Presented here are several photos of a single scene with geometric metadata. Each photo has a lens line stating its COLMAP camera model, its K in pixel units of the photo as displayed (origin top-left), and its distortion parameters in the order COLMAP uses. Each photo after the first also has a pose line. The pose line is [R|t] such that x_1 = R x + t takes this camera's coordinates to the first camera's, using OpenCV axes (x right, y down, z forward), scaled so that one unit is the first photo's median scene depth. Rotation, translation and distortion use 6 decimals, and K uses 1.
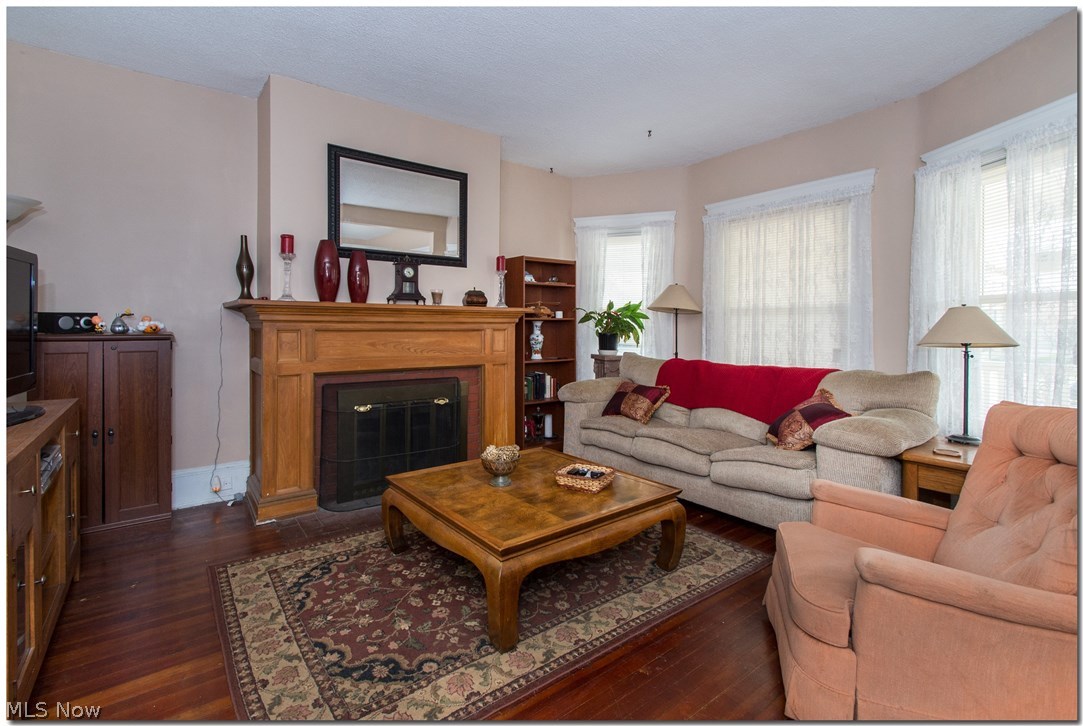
lens RADIAL K [[489.6, 0, 520.6], [0, 489.6, 328.4], [0, 0, 1]] dist [-0.003762, 0.000396]
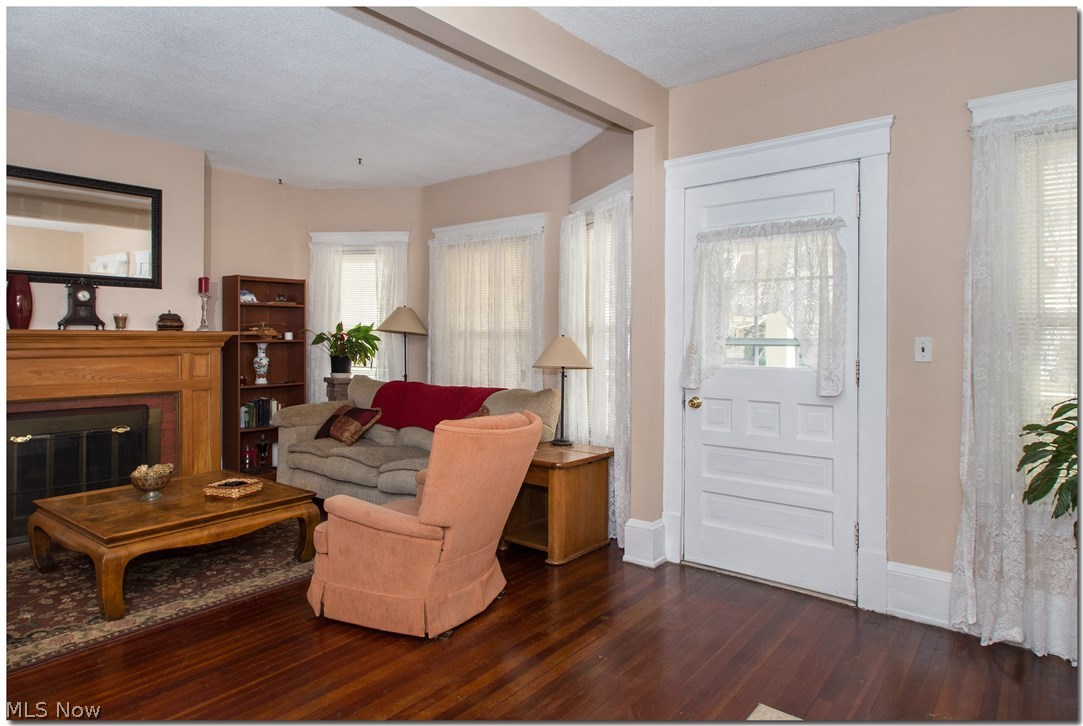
lens RADIAL K [[655.3, 0, 535.1], [0, 655.3, 337.4], [0, 0, 1]] dist [0.009795, -0.008945]
pose [[0.968722, -0.001509, 0.248145, 0.291024], [0.002211, 0.999994, -0.002548, -0.026938], [-0.248140, 0.003016, 0.968719, -0.435933]]
